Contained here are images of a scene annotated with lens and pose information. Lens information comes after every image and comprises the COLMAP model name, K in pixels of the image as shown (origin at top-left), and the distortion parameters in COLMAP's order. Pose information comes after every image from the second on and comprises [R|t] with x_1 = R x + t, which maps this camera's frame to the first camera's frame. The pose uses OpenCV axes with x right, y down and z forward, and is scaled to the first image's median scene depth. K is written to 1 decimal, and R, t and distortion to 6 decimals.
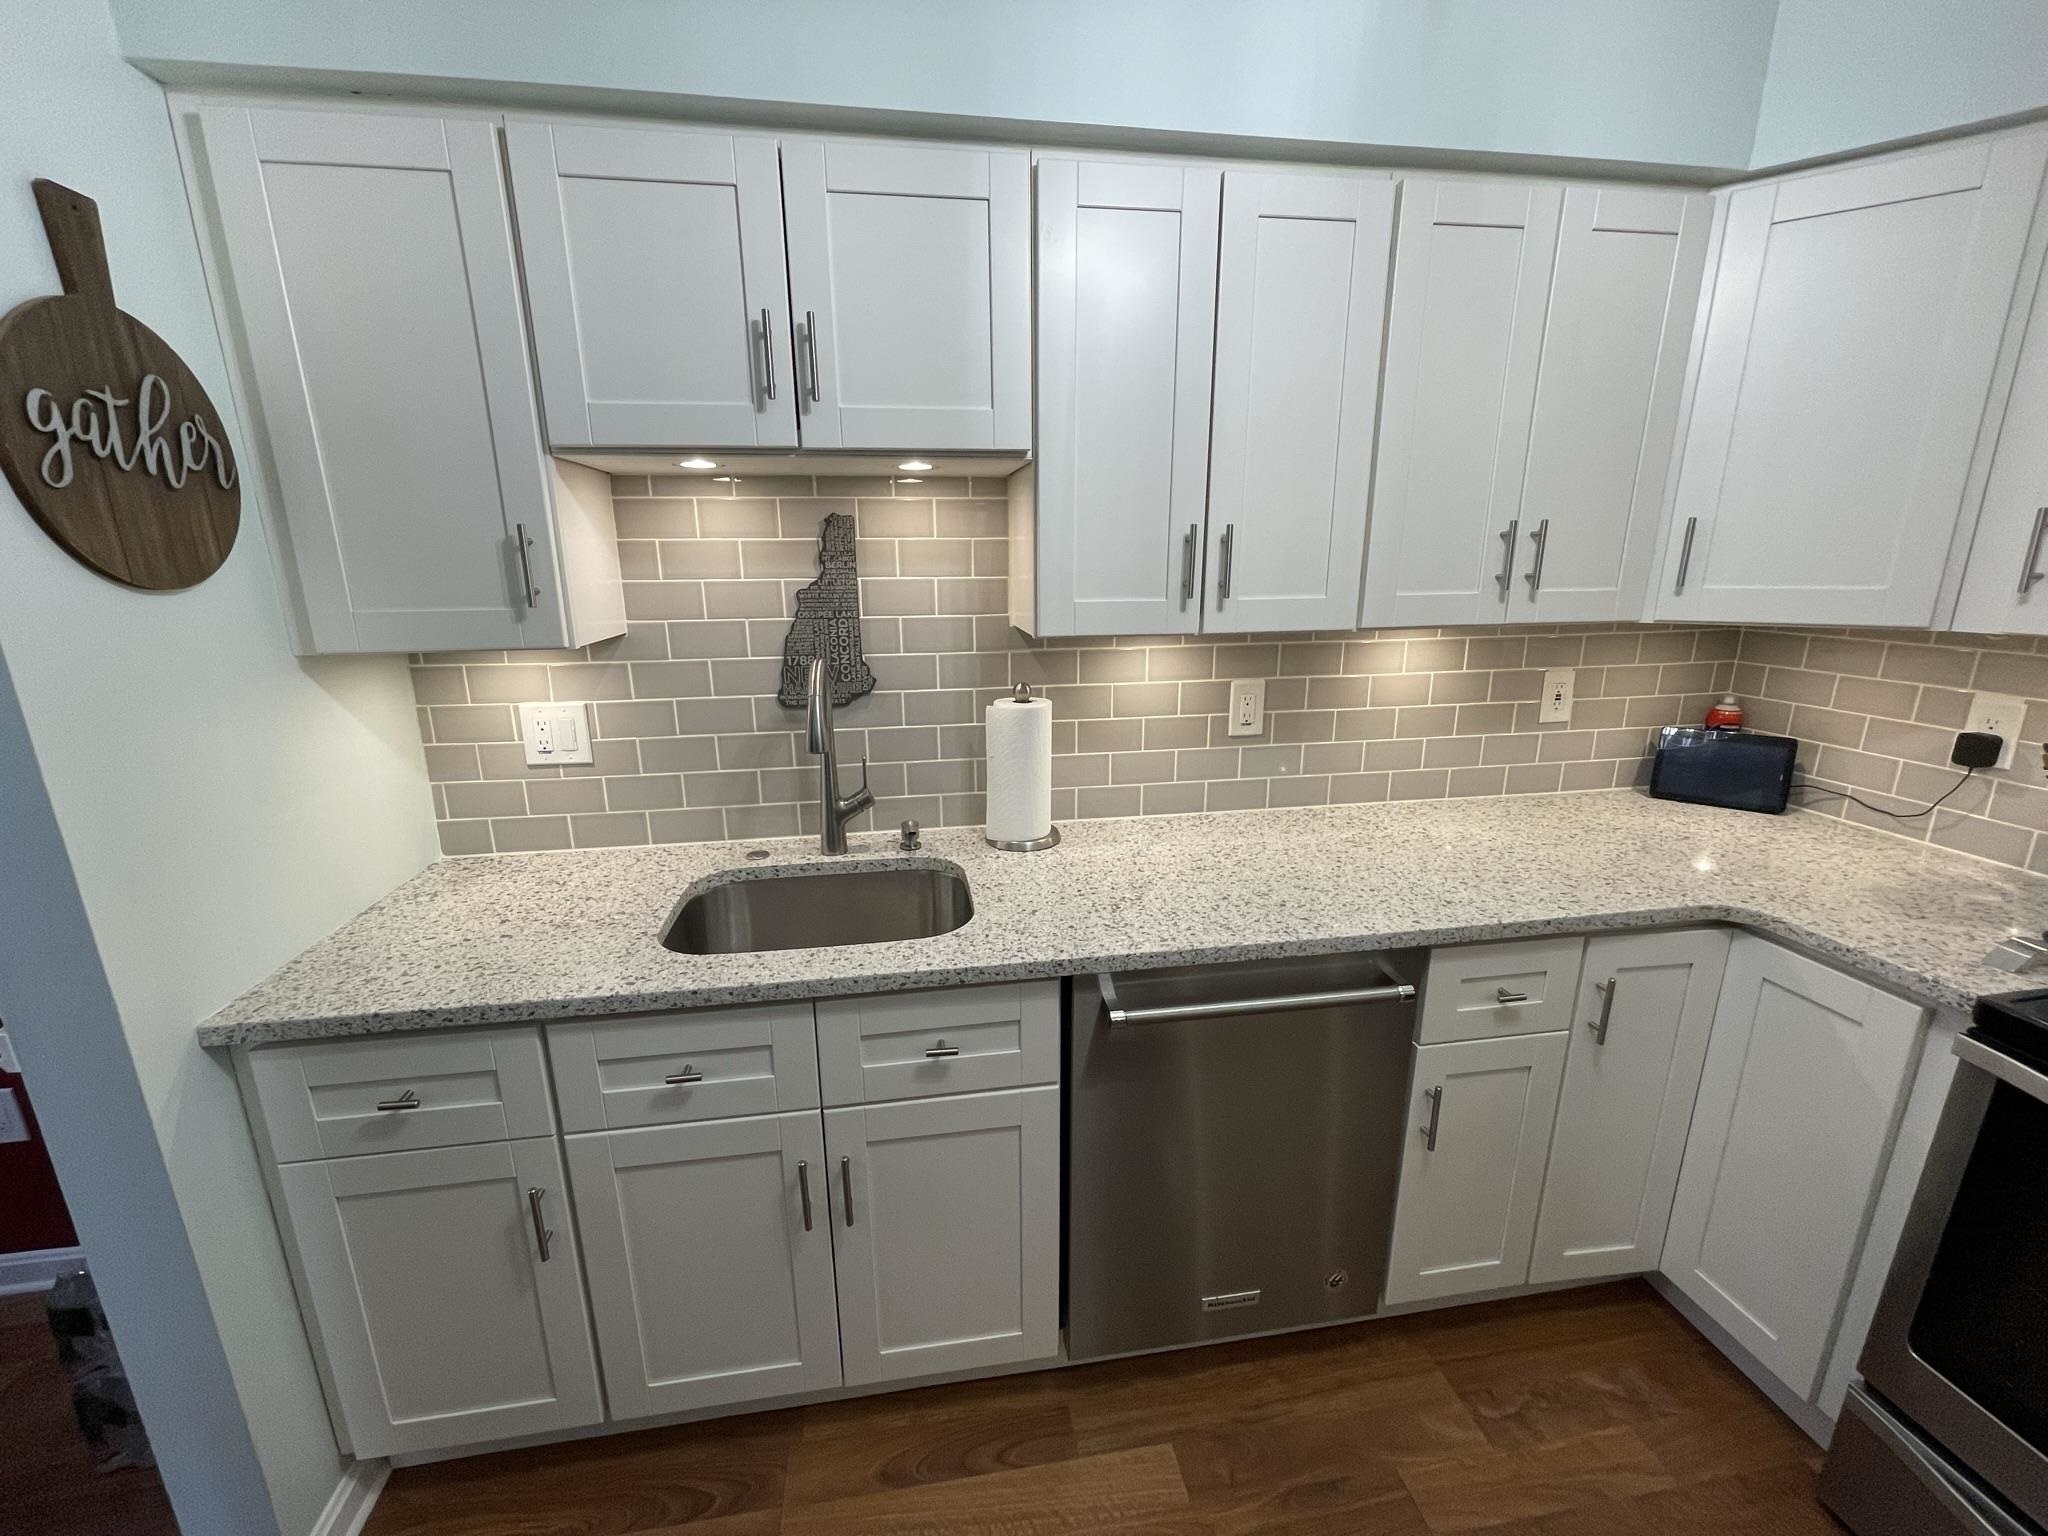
lens RADIAL K [[824.5, 0, 1021.2], [0, 824.5, 770.2], [0, 0, 1]] dist [0.000444, -0.000688]
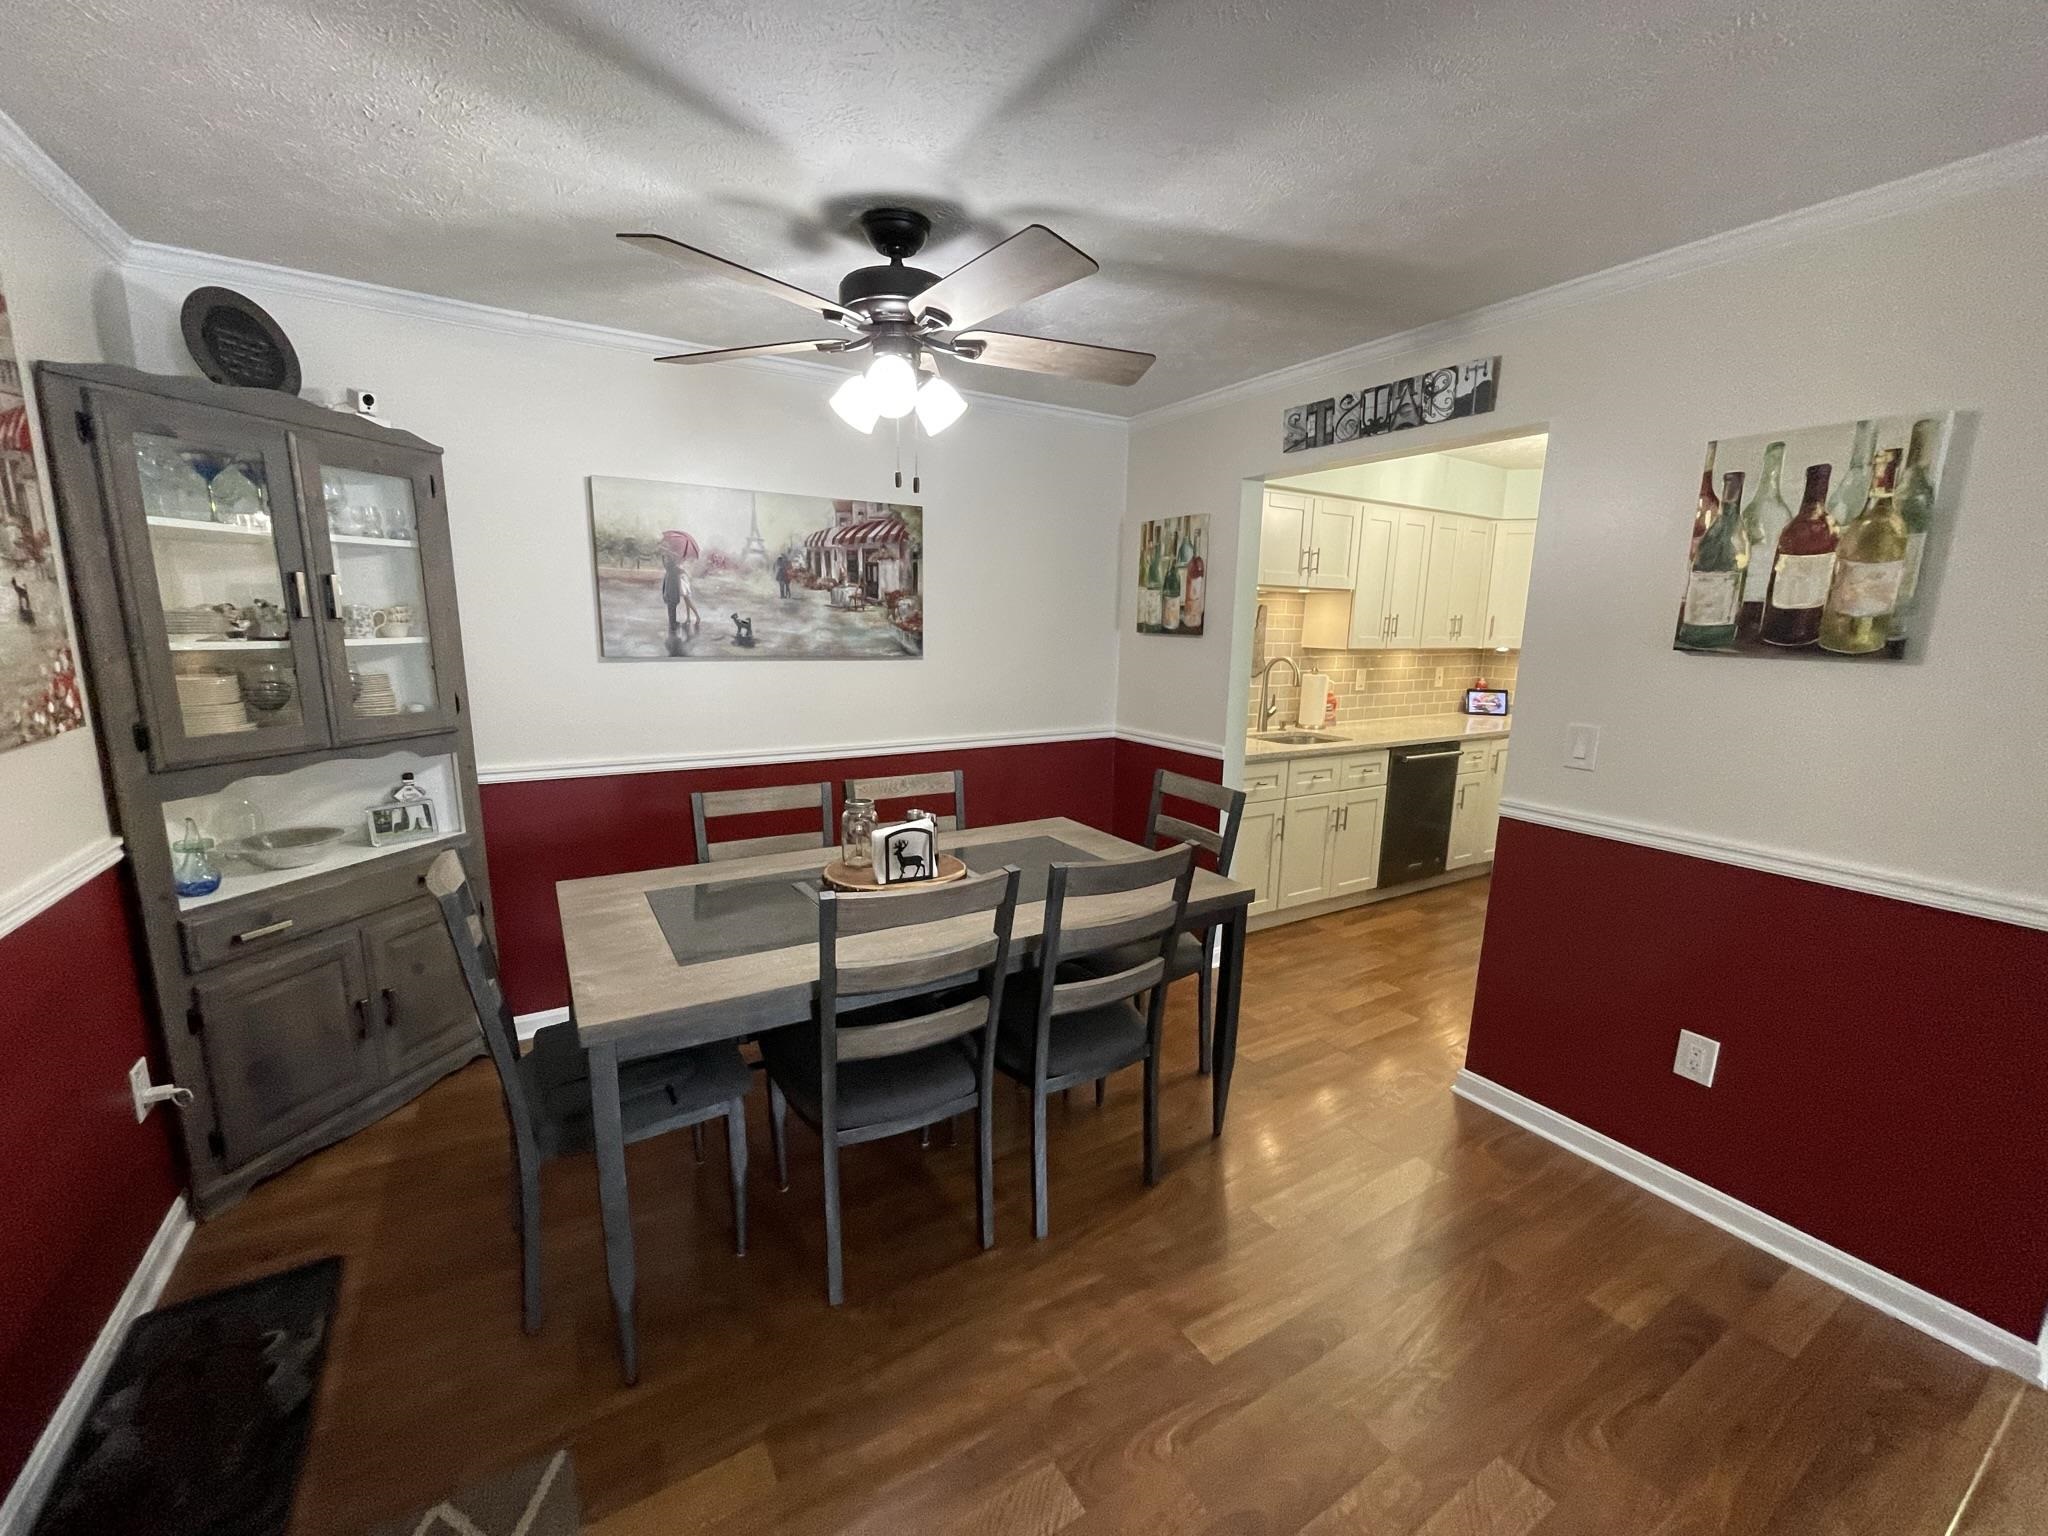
lens RADIAL K [[824.5, 0, 1022.8], [0, 824.5, 769.5], [0, 0, 1]] dist [0.000444, -0.000688]
pose [[0.922986, -0.041995, 0.382536, -2.237675], [0.068082, 0.996168, -0.054909, 0.359588], [-0.378764, 0.076724, 0.922308, -1.286041]]
